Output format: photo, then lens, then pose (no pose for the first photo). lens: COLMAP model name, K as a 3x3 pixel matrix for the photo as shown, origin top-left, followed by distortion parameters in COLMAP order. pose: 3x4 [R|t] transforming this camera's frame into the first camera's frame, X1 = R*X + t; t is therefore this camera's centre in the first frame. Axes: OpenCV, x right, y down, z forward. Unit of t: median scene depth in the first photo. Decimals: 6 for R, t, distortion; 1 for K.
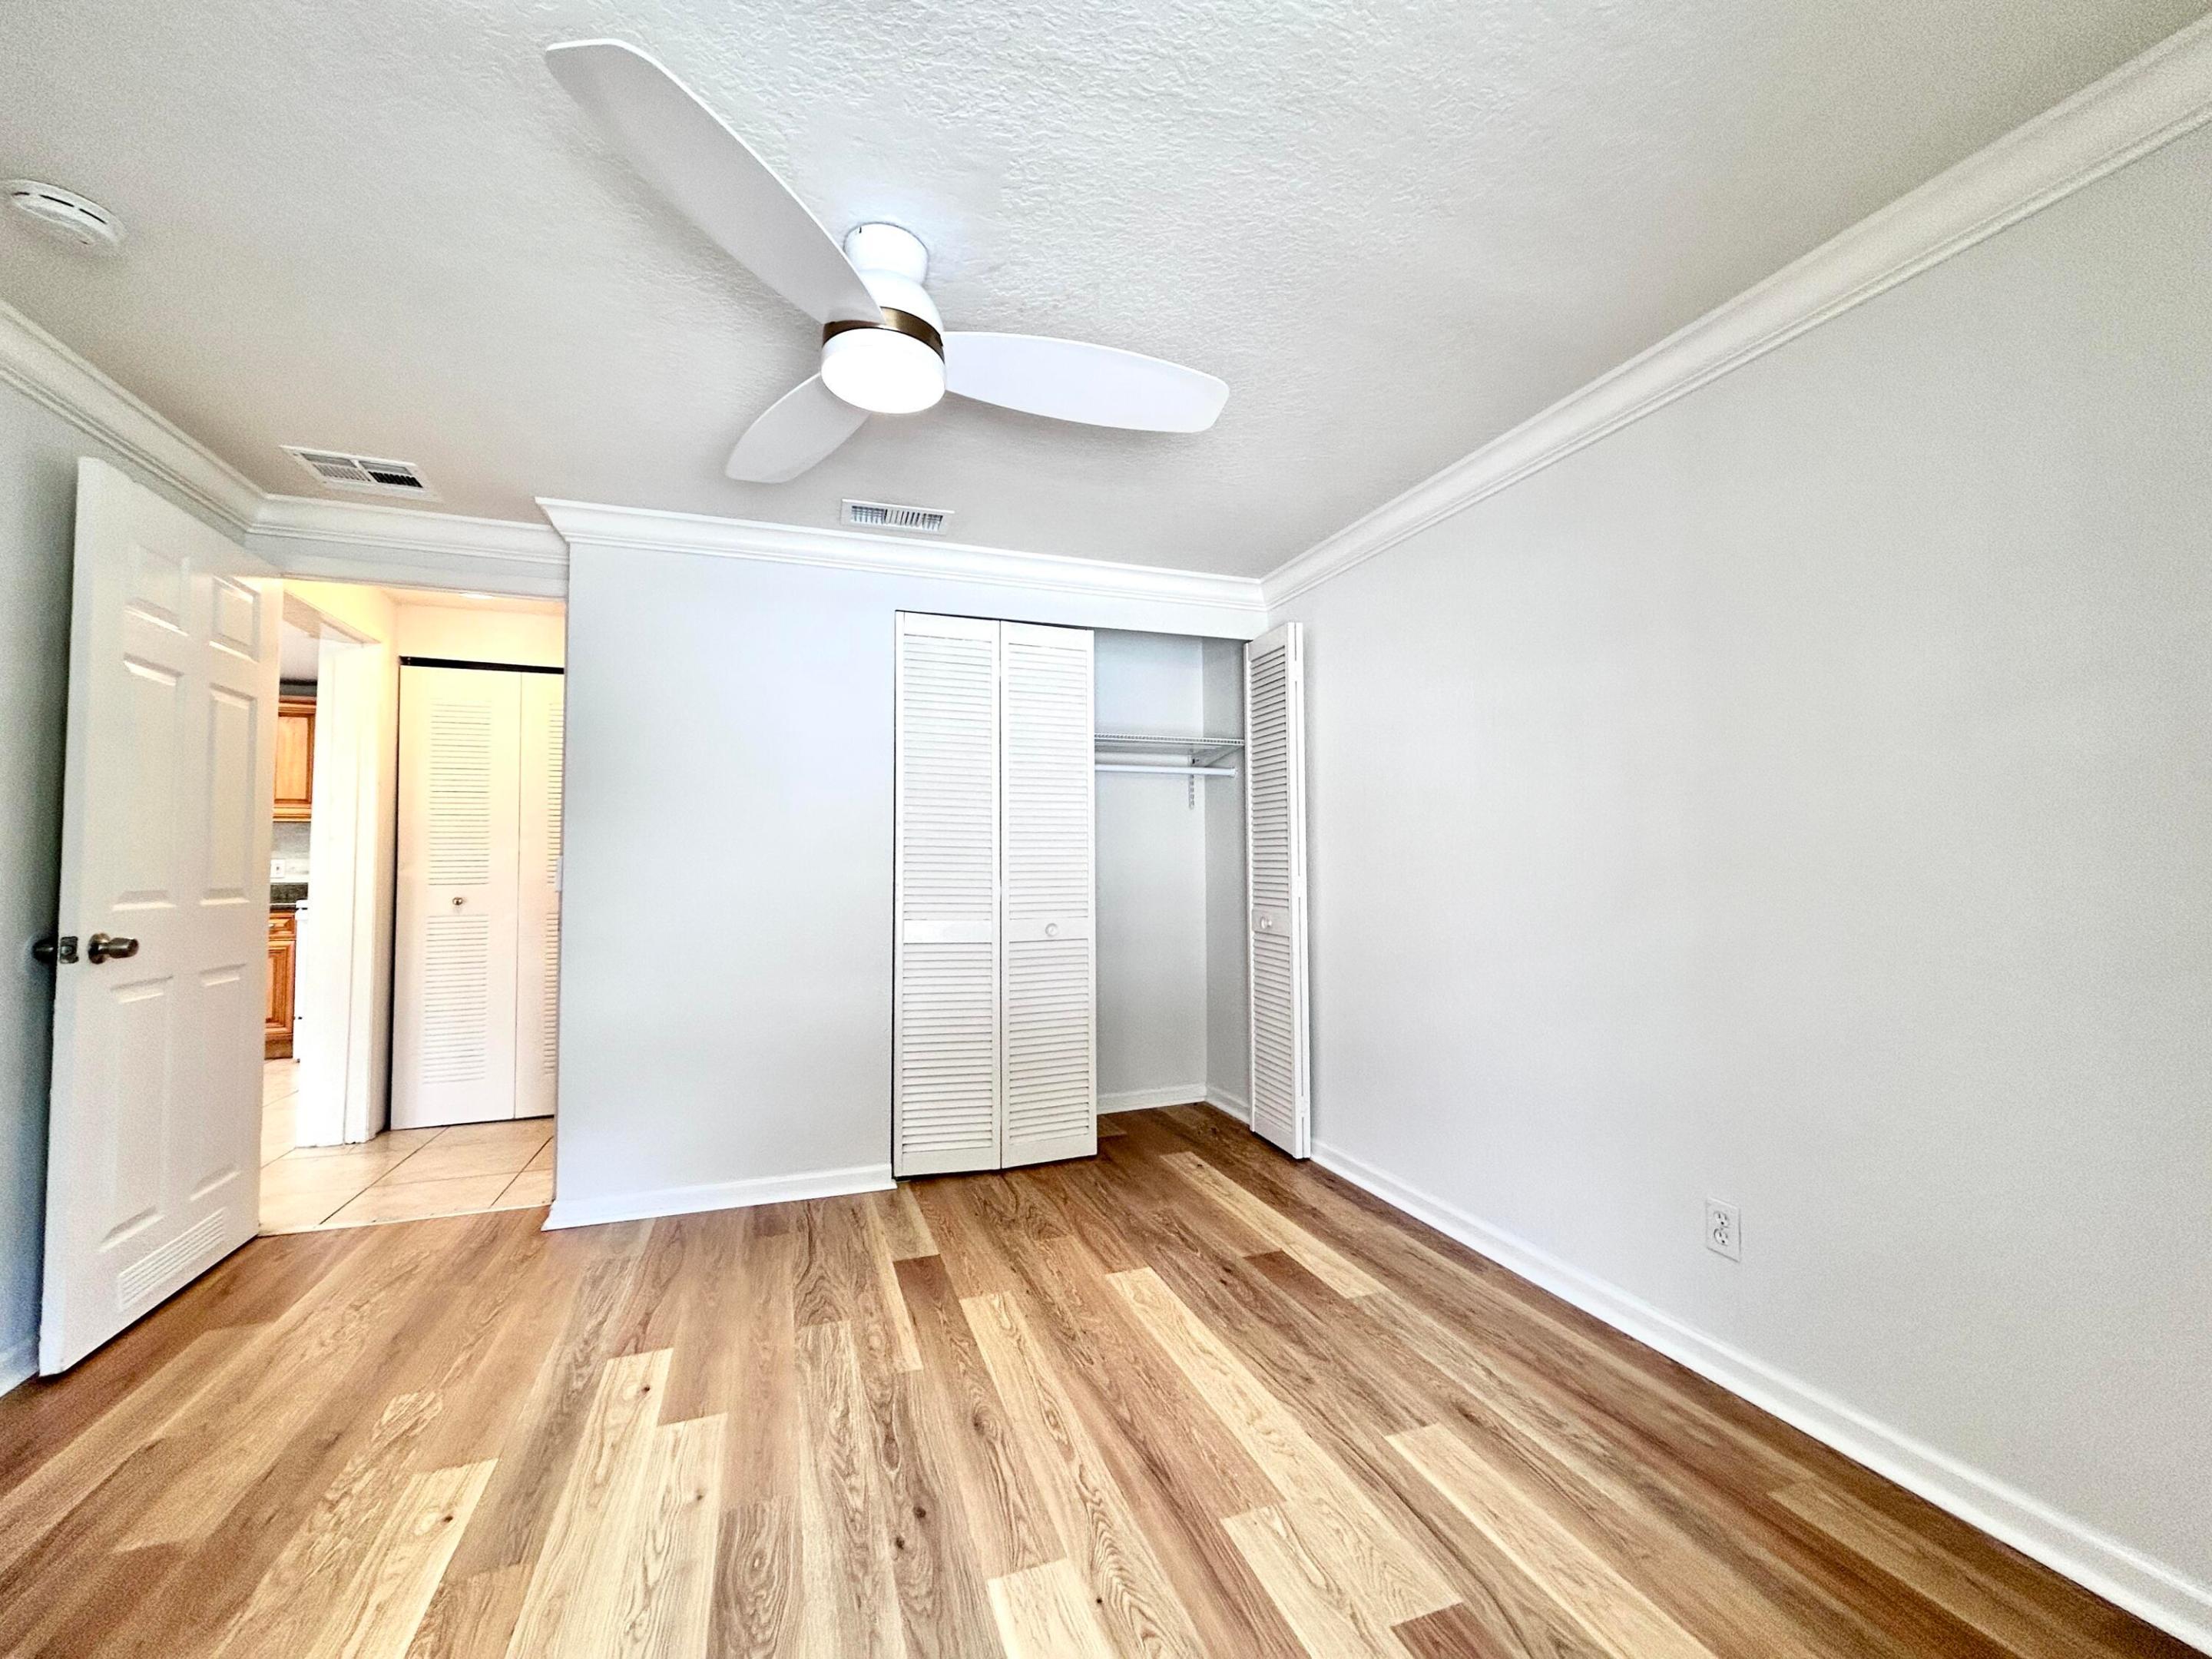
lens RADIAL K [[902.2, 0, 1106.0], [0, 902.2, 829.5], [0, 0, 1]] dist [0.000175, -0.000030]
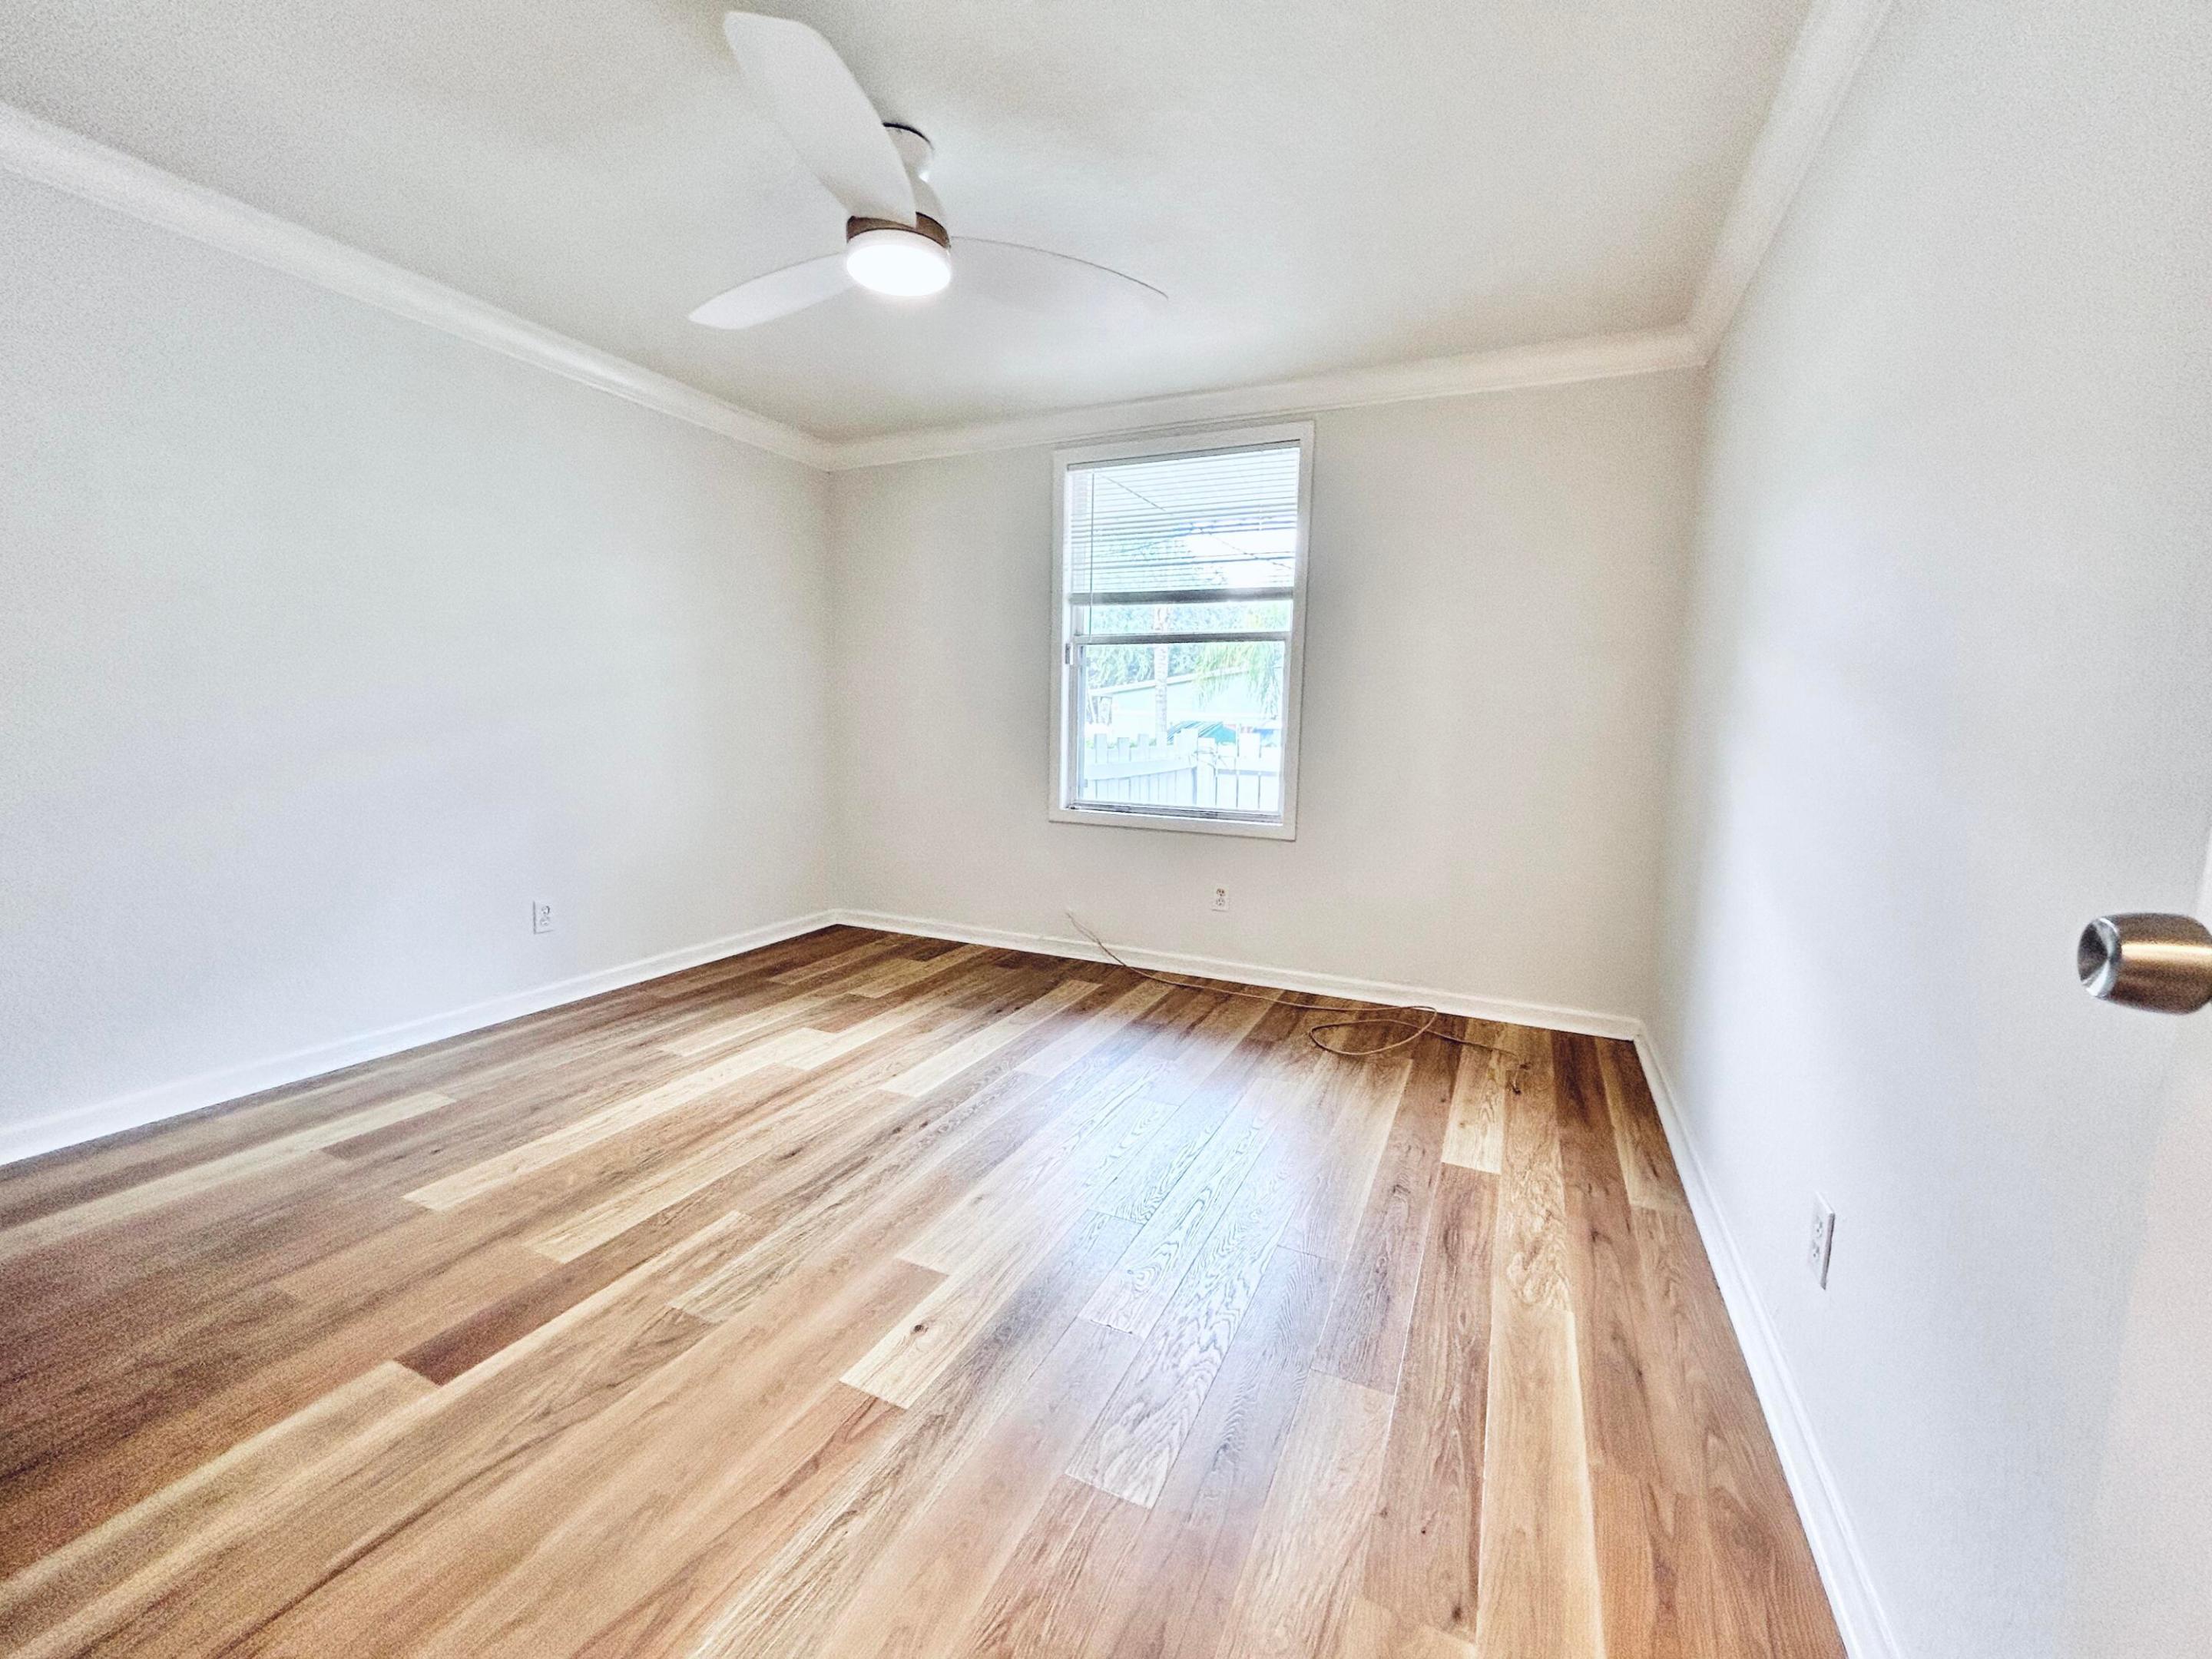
lens RADIAL K [[902.2, 0, 1106.0], [0, 902.2, 829.5], [0, 0, 1]] dist [0.000175, -0.000030]
pose [[-0.709724, -0.094499, 0.698113, -1.090757], [-0.042866, 0.994919, 0.091097, 0.093631], [-0.703174, 0.034729, -0.710169, 1.366376]]
